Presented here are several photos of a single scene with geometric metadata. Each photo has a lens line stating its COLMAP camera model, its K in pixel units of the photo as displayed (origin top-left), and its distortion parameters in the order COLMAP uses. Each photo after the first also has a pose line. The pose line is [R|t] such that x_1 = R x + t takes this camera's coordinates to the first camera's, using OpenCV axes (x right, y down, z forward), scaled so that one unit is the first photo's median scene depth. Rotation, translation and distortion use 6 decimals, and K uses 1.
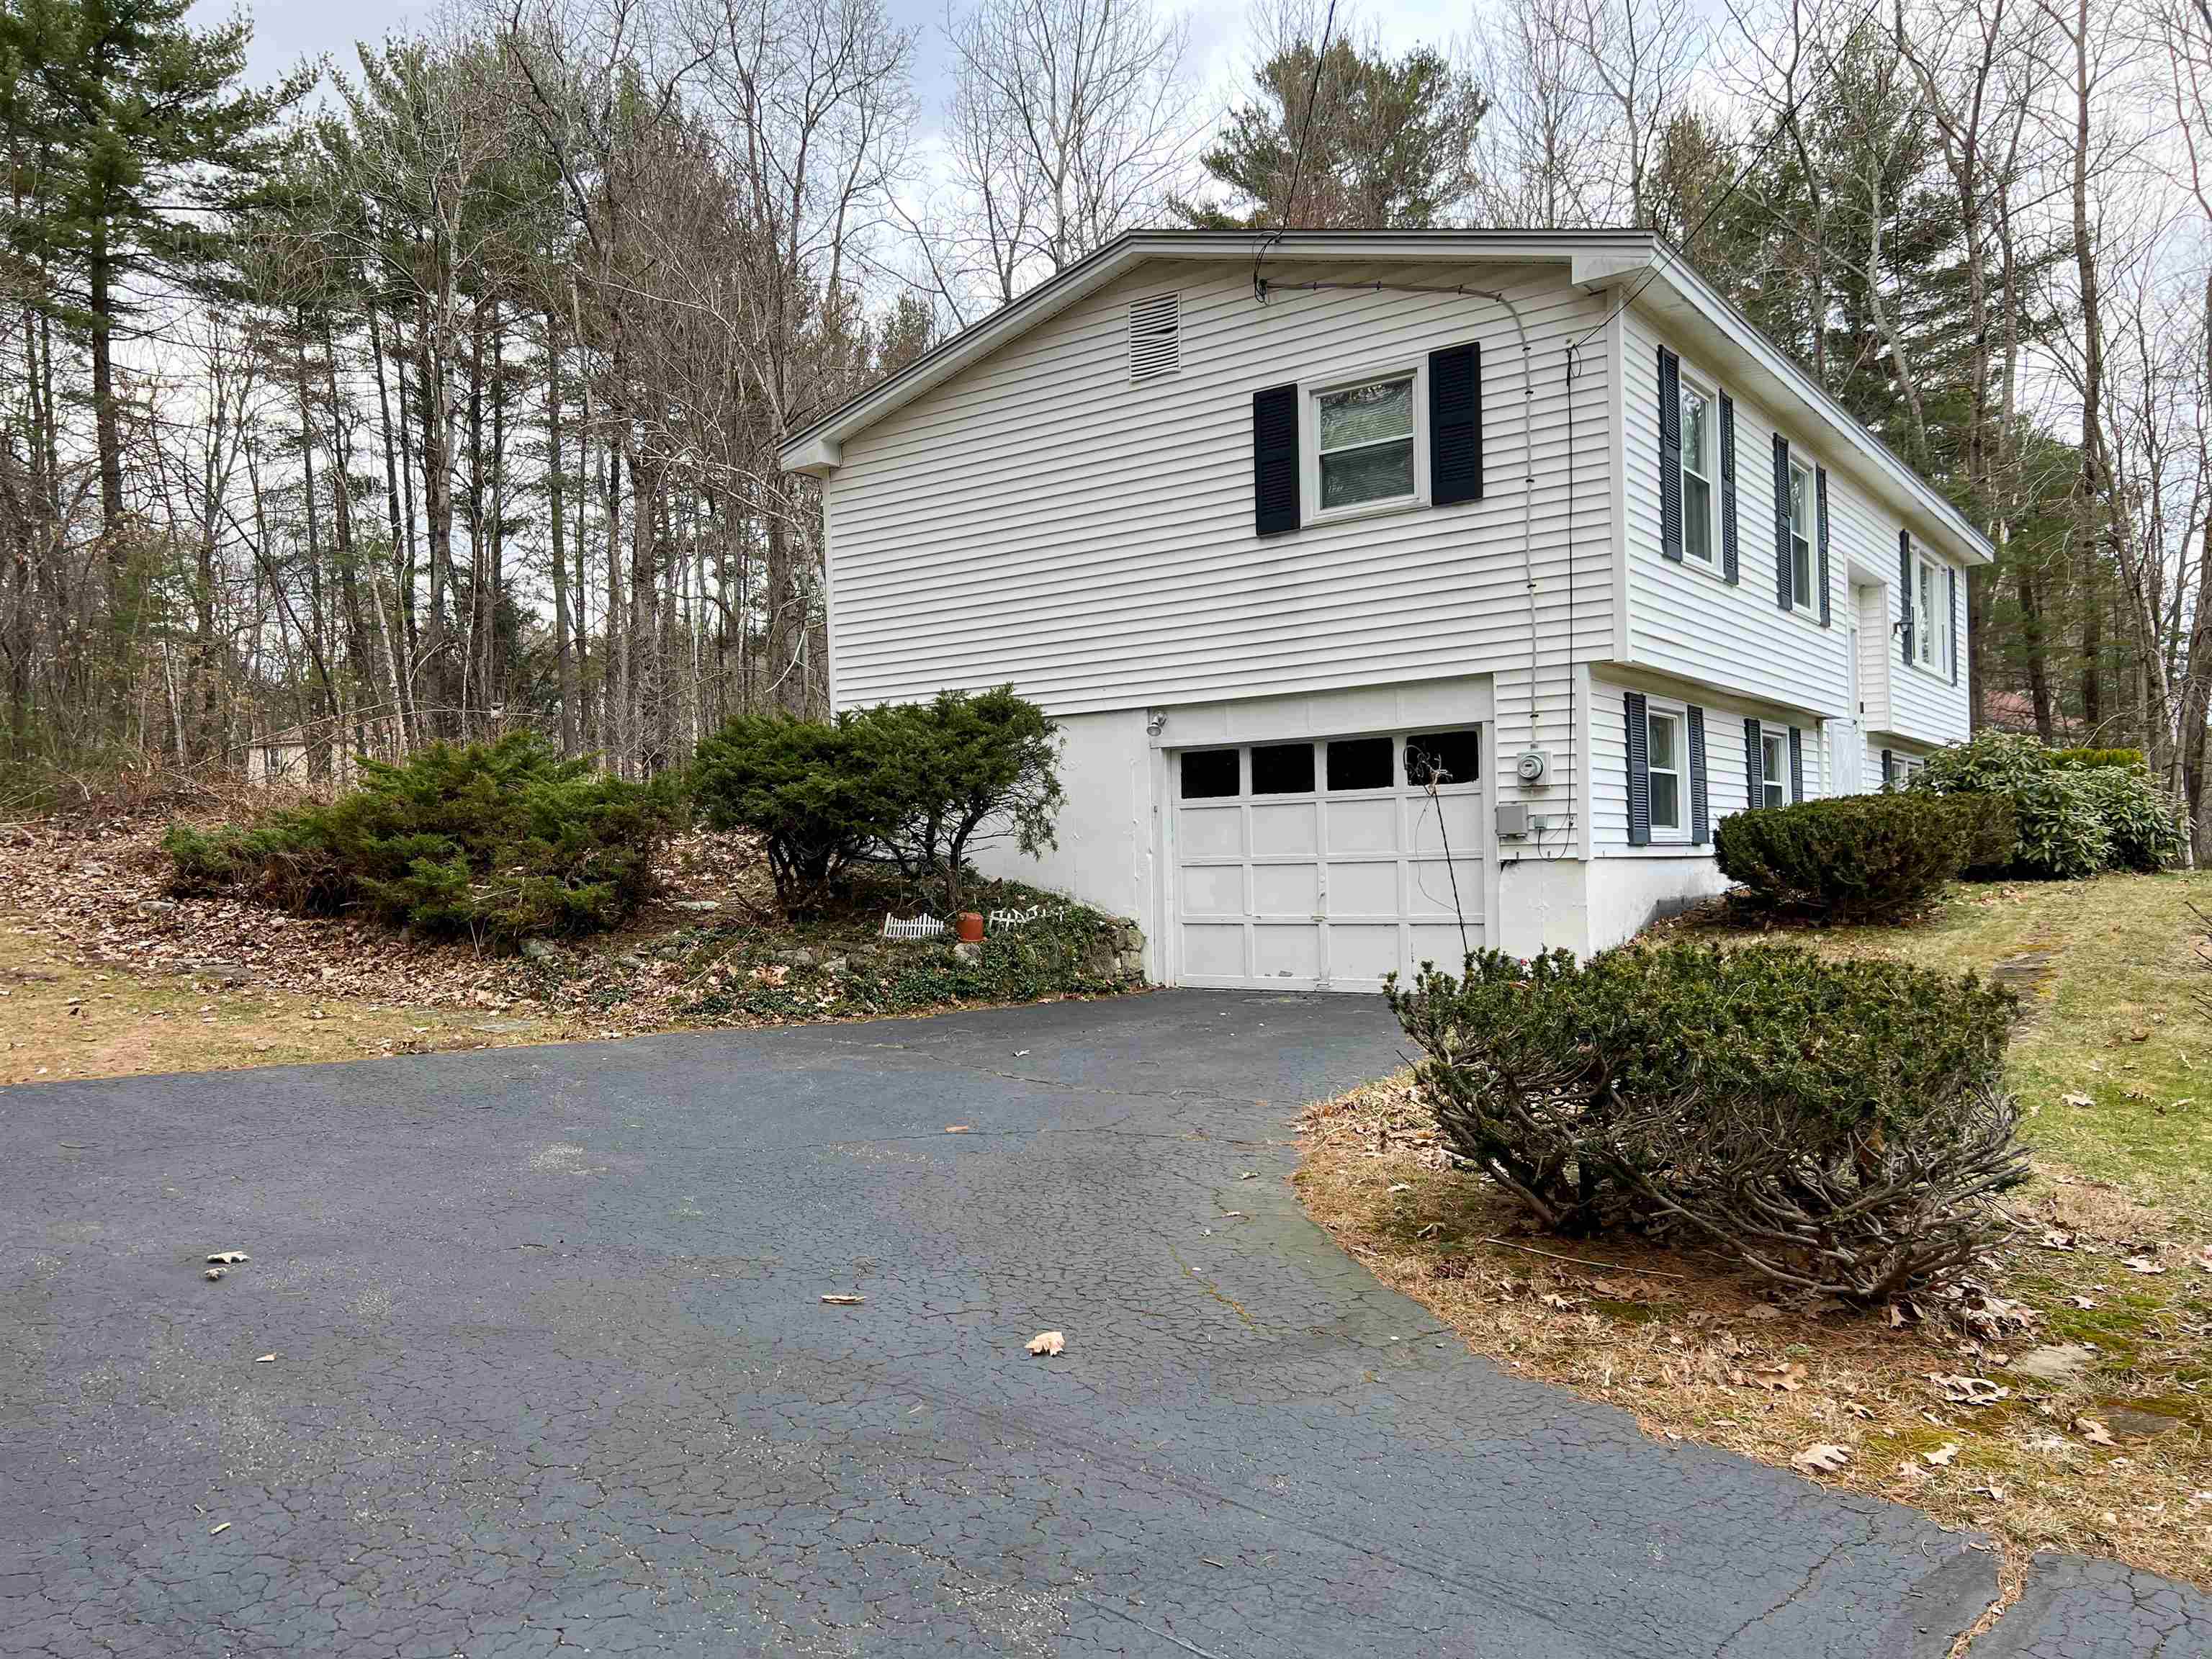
lens RADIAL K [[1700.1, 0, 1103.7], [0, 1700.1, 835.7], [0, 0, 1]] dist [0.011941, -0.007543]
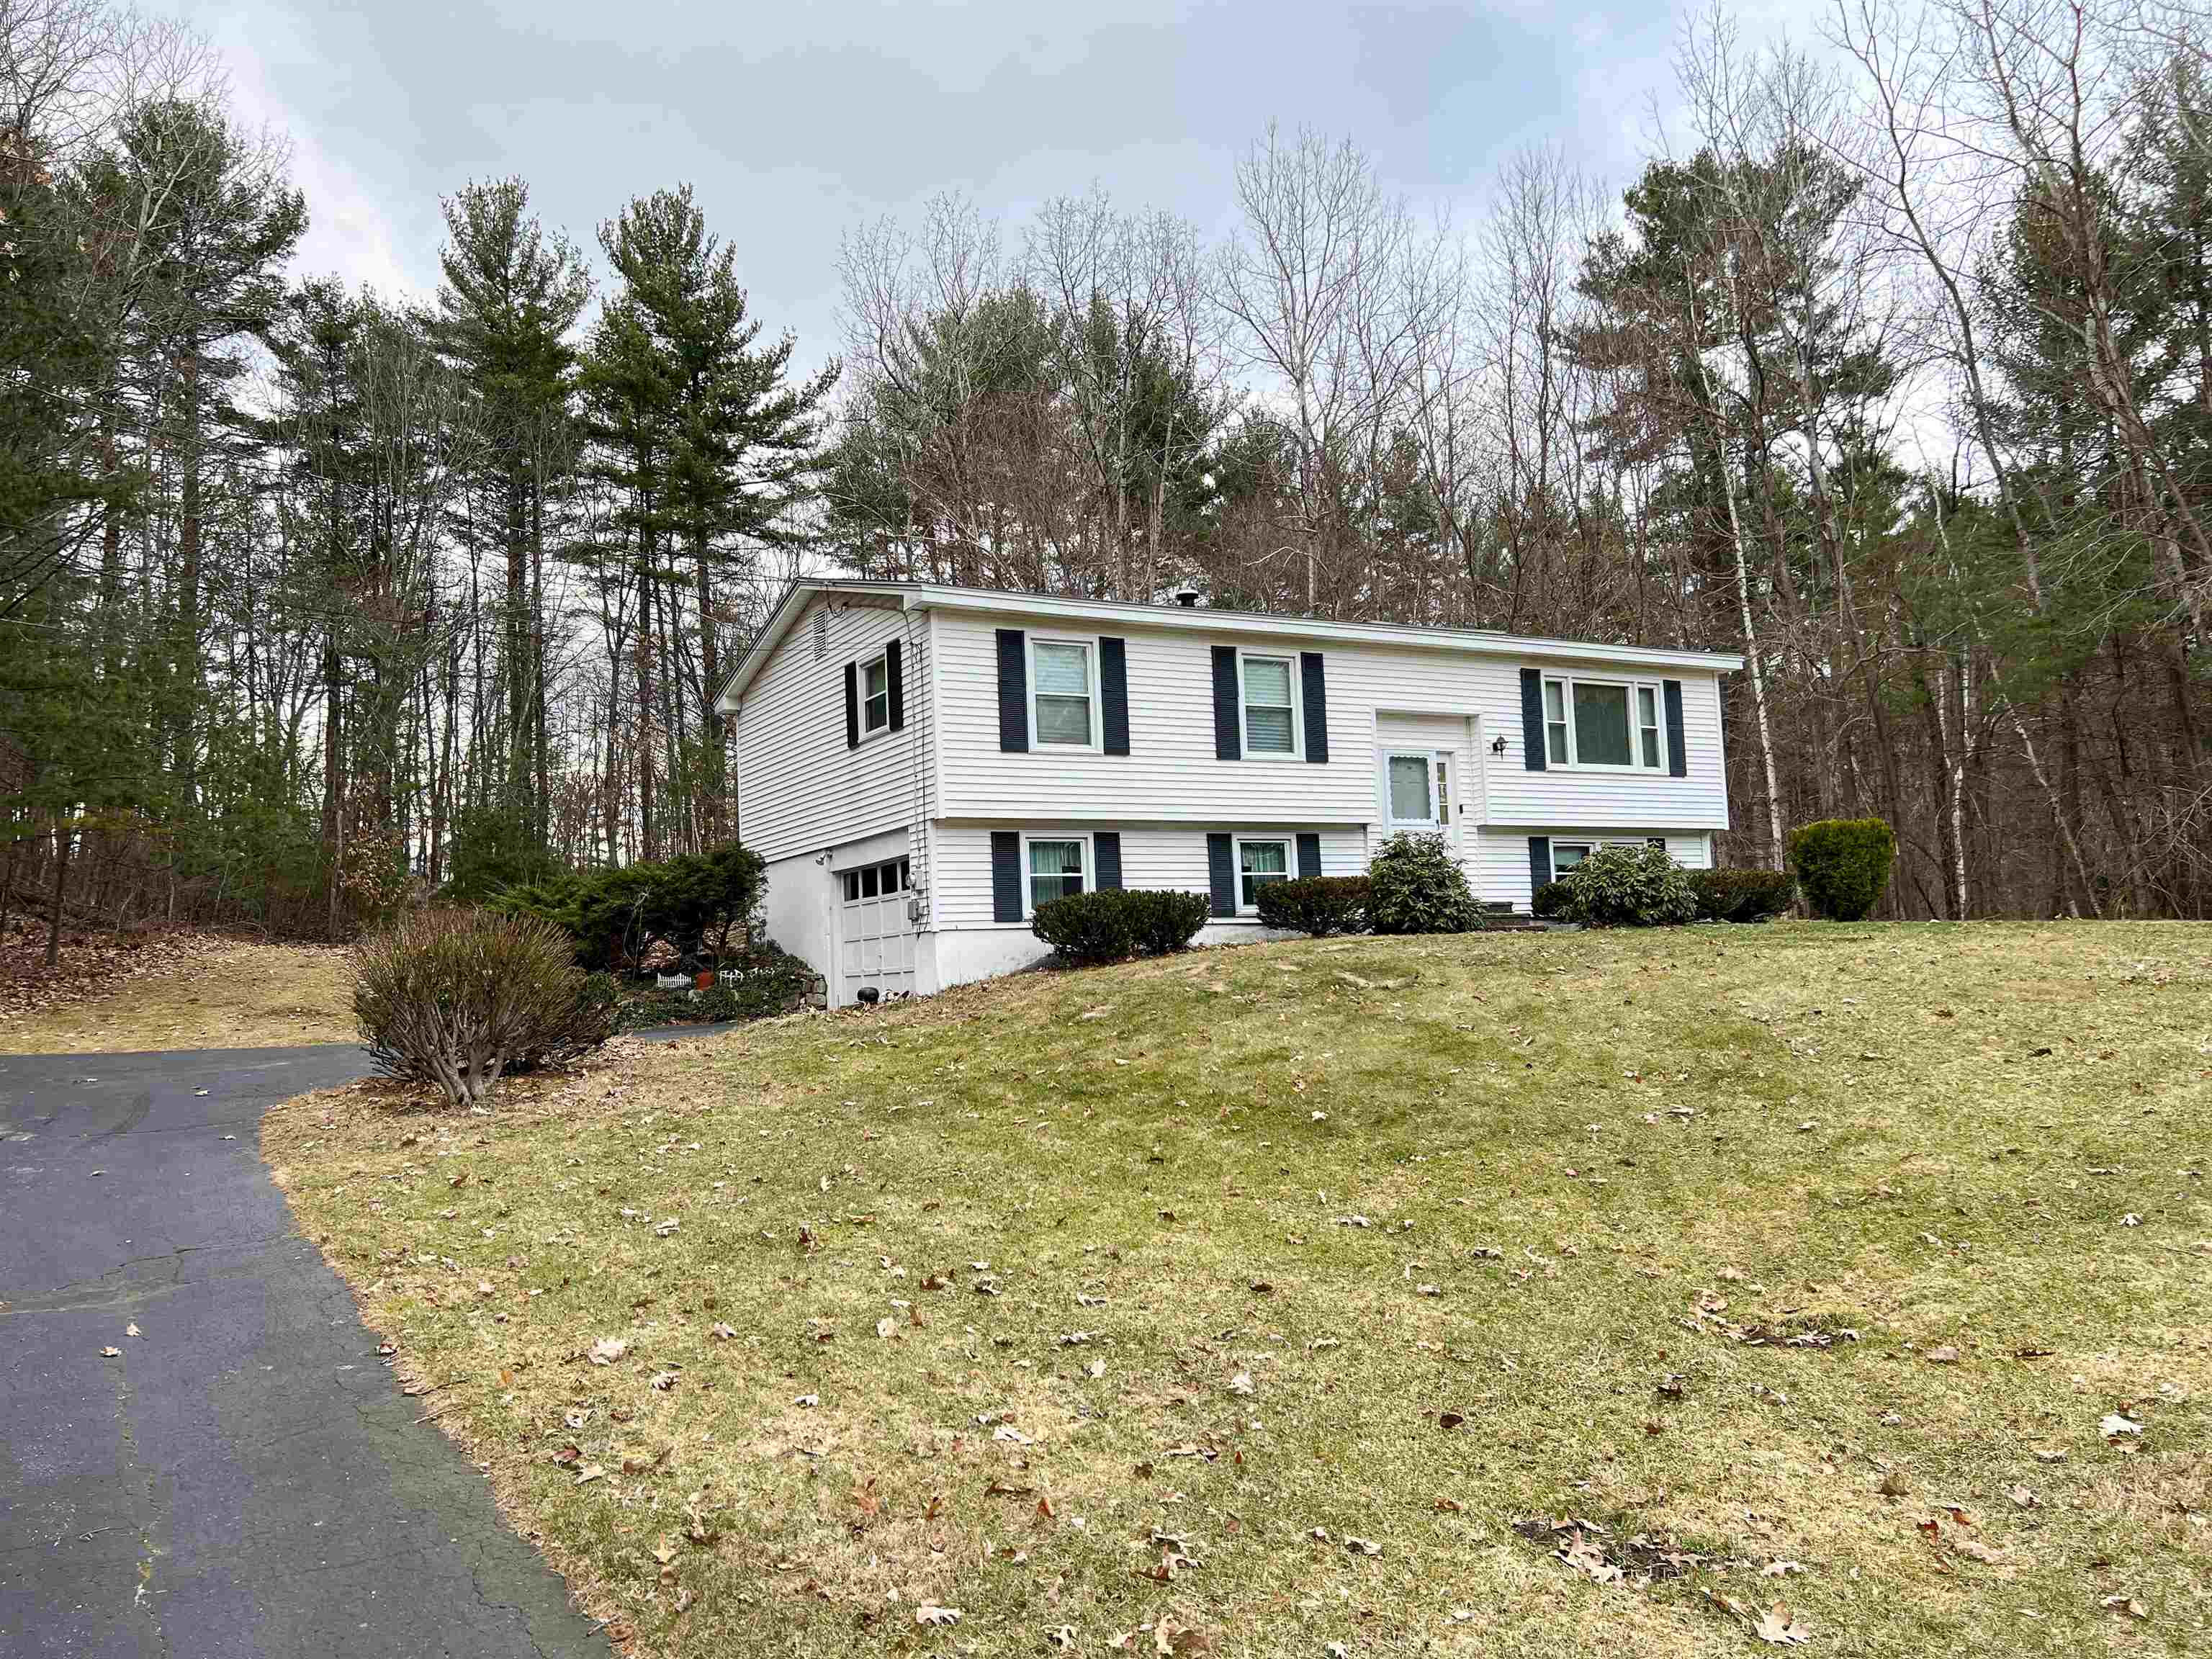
lens RADIAL K [[1700.1, 0, 1104.5], [0, 1700.1, 832.1], [0, 0, 1]] dist [0.011941, -0.007543]
pose [[0.910076, -0.055486, -0.410710, 0.853700], [0.033279, 0.997581, -0.061028, 0.017471], [0.413103, 0.041872, 0.909721, -0.373576]]
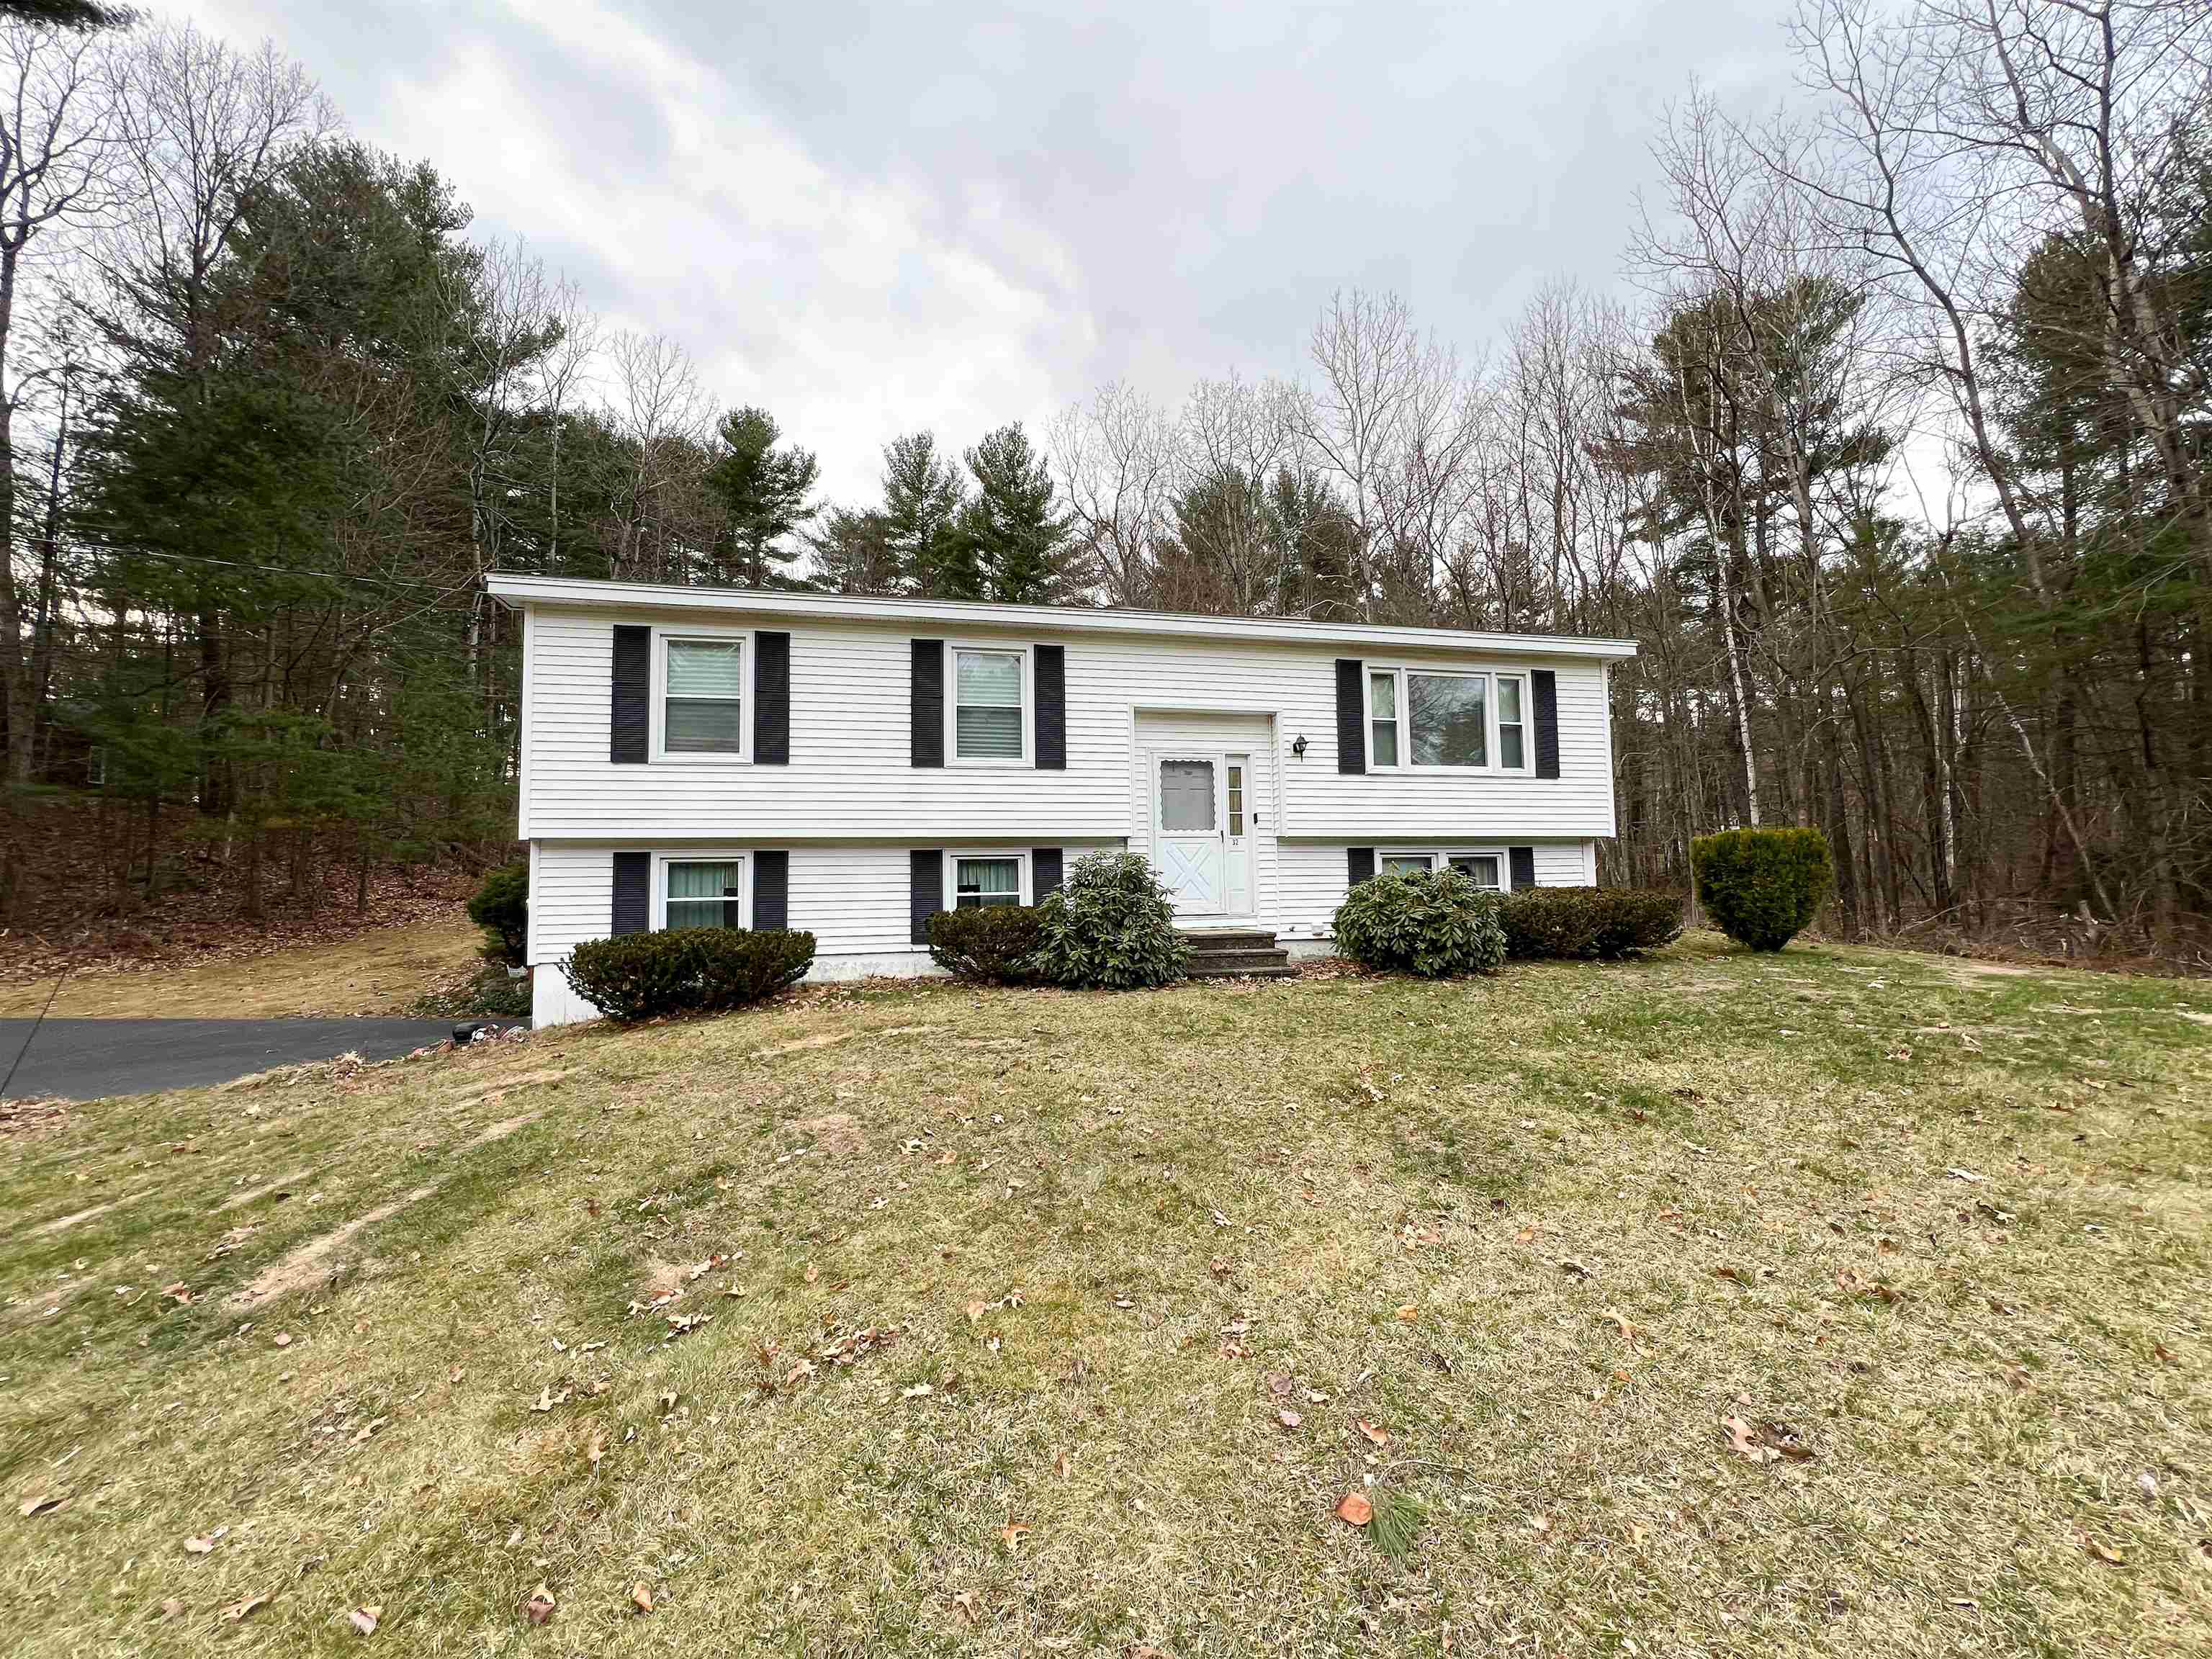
lens RADIAL K [[892.6, 0, 1116.1], [0, 892.6, 825.3], [0, 0, 1]] dist [-0.000333, 0.000578]
pose [[0.754804, -0.041965, -0.654607, 0.904630], [0.016840, 0.998862, -0.044616, -0.050246], [0.655735, 0.022653, 0.754651, 0.536177]]
